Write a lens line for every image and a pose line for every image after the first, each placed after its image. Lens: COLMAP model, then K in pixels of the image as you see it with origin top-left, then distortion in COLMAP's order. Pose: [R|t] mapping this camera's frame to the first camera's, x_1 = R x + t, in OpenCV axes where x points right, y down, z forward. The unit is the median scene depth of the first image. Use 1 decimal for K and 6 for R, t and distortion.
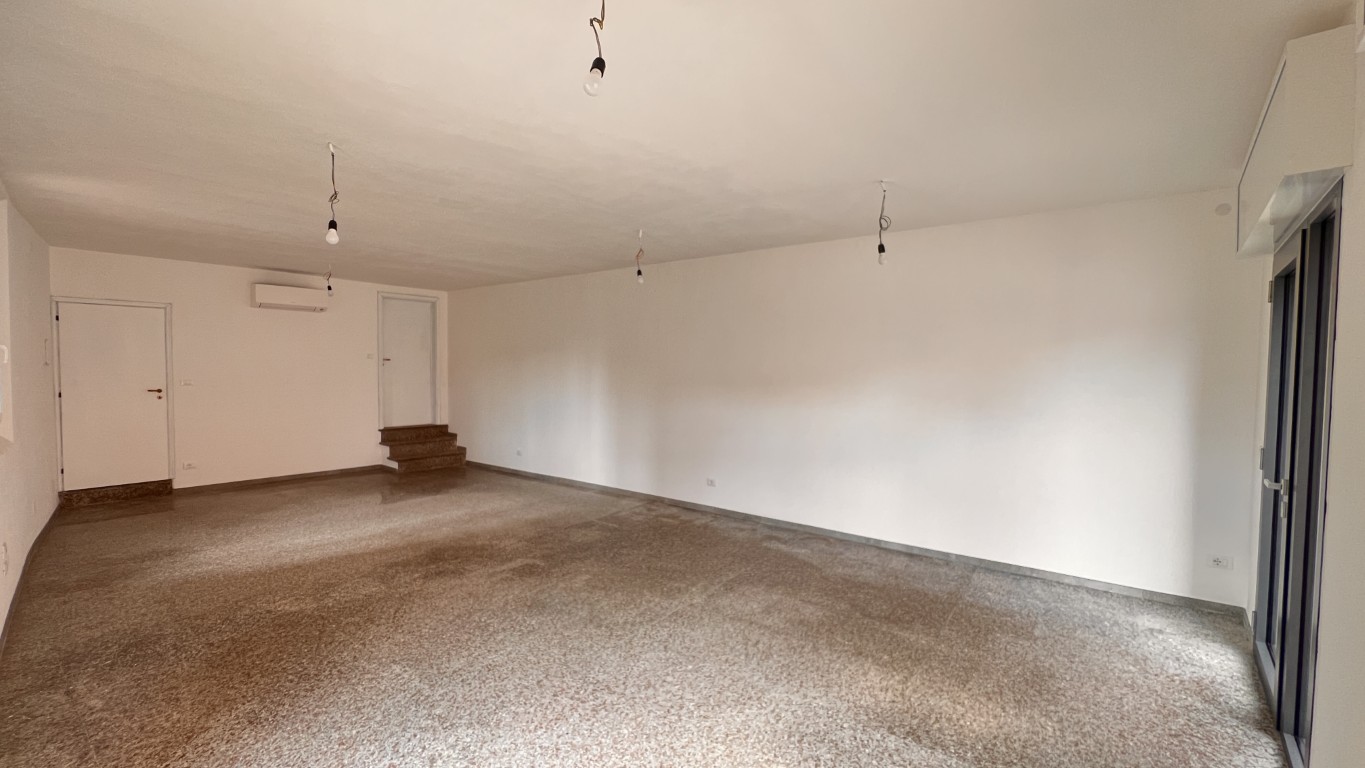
lens RADIAL K [[551.4, 0, 674.2], [0, 551.4, 385.0], [0, 0, 1]] dist [-0.002729, -0.000388]
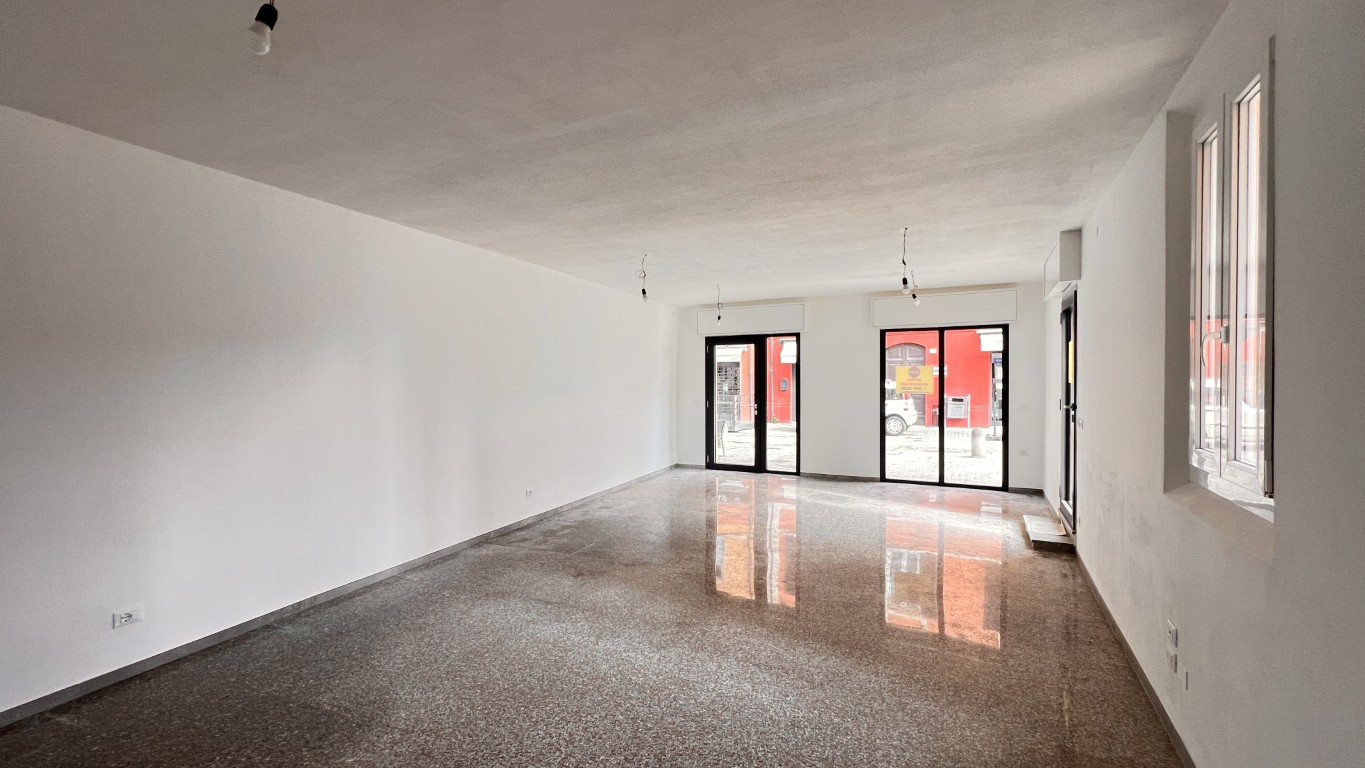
lens RADIAL K [[570.9, 0, 680.0], [0, 570.9, 384.5], [0, 0, 1]] dist [-0.000503, 0.000229]
pose [[-0.261125, -0.017136, 0.965153, -1.155317], [0.037169, 0.998922, 0.027792, -0.040867], [-0.964589, 0.043131, -0.260207, 1.174479]]
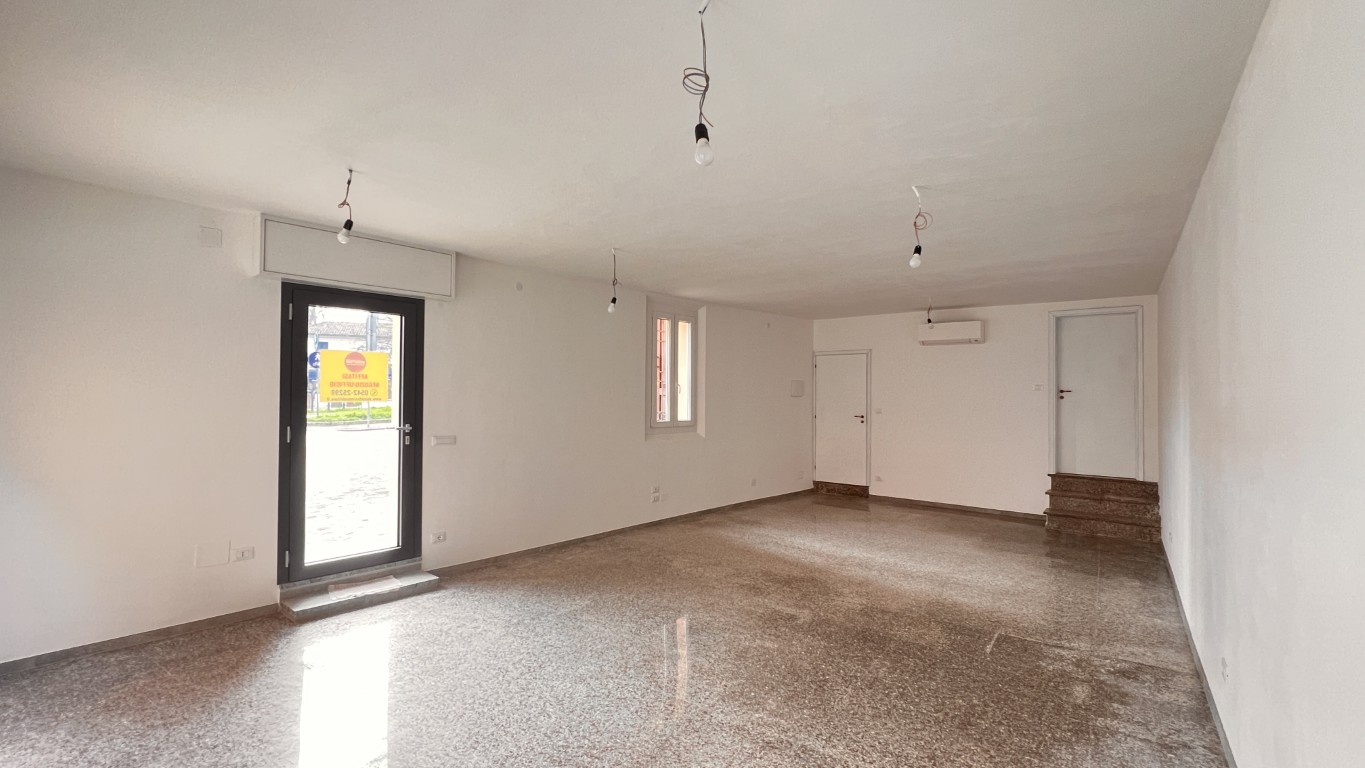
lens RADIAL K [[600.7, 0, 682.5], [0, 600.7, 384.0], [0, 0, 1]] dist [0.003500, -0.000252]
pose [[0.032158, -0.025624, -0.999154, 0.608803], [-0.044041, 0.998664, -0.027029, -0.012263], [0.998512, 0.044873, 0.030986, 0.664924]]
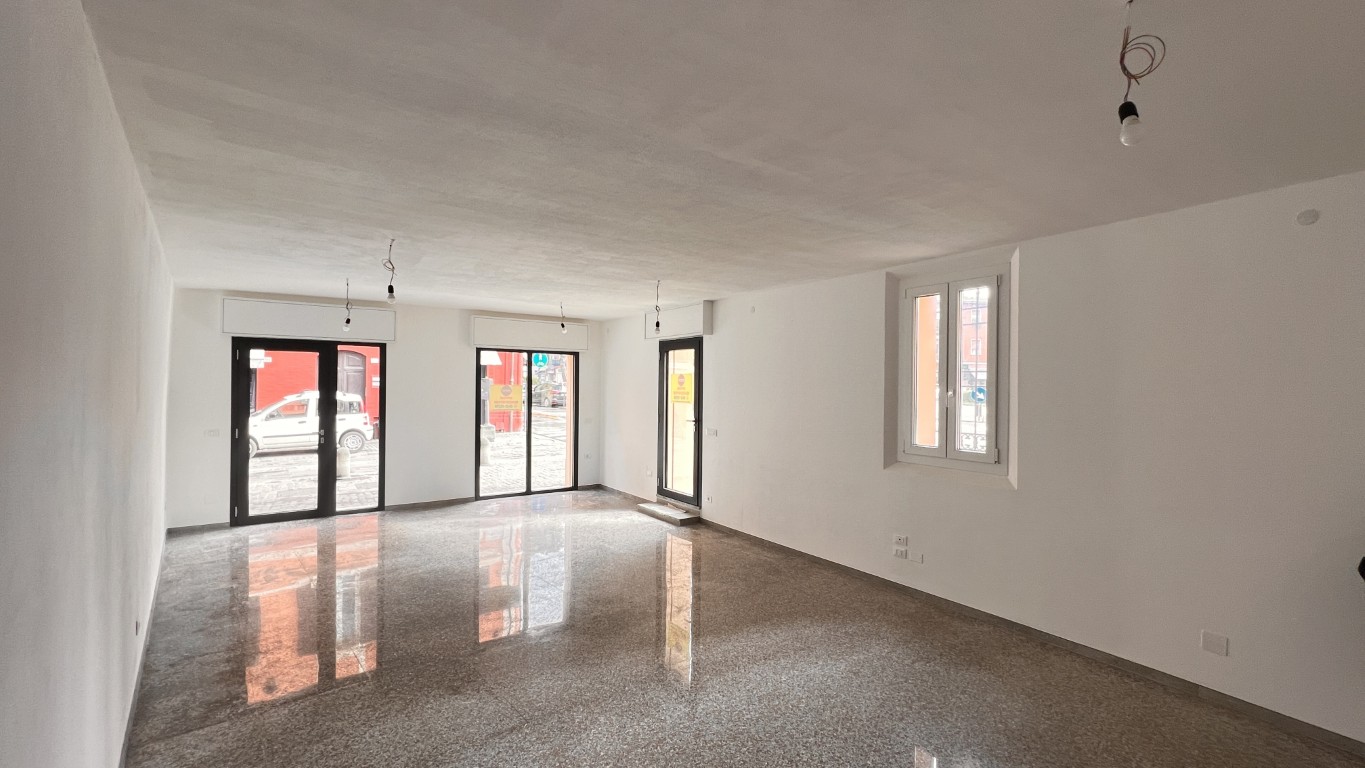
lens RADIAL K [[570.9, 0, 680.0], [0, 570.9, 384.5], [0, 0, 1]] dist [-0.000503, 0.000229]
pose [[-0.975909, -0.017959, 0.217438, -0.644631], [-0.010549, 0.999325, 0.035189, -0.090141], [-0.217923, 0.032047, -0.975440, 1.657206]]
